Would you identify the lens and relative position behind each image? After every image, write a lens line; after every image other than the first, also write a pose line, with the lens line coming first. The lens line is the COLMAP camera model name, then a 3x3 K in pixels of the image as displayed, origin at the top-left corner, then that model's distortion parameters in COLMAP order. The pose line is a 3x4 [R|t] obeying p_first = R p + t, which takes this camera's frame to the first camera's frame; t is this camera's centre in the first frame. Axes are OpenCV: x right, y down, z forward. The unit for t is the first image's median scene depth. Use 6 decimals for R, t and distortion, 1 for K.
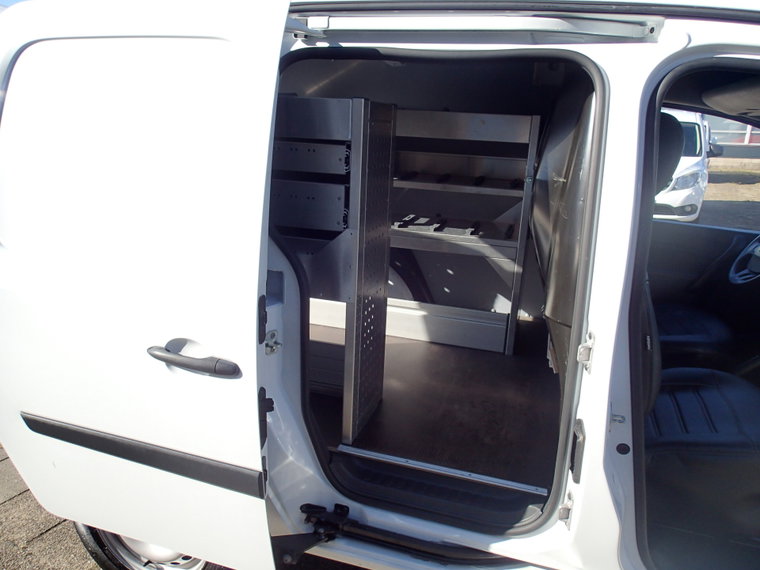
lens RADIAL K [[565.2, 0, 383.5], [0, 565.2, 282.6], [0, 0, 1]] dist [-0.001101, -0.004650]
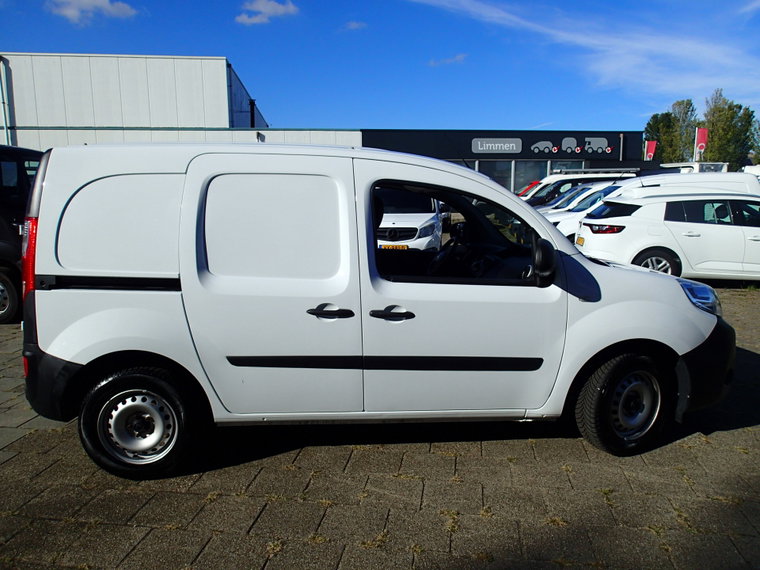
lens RADIAL K [[565.2, 0, 383.5], [0, 565.2, 282.6], [0, 0, 1]] dist [-0.001101, -0.004650]
pose [[0.927771, -0.086928, 0.362882, -0.337664], [0.126506, 0.988168, -0.086720, 0.251463], [-0.351050, 0.126364, 0.927791, -1.101252]]
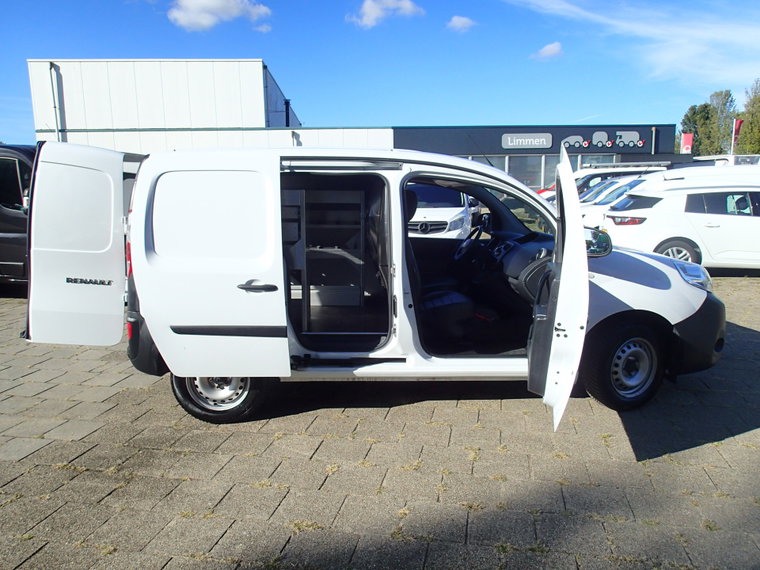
lens RADIAL K [[565.2, 0, 383.5], [0, 565.2, 282.6], [0, 0, 1]] dist [-0.001101, -0.004650]
pose [[0.945981, -0.090151, 0.311438, -0.520277], [0.122903, 0.988584, -0.087152, 0.364960], [-0.300026, 0.120721, 0.946262, -1.496960]]
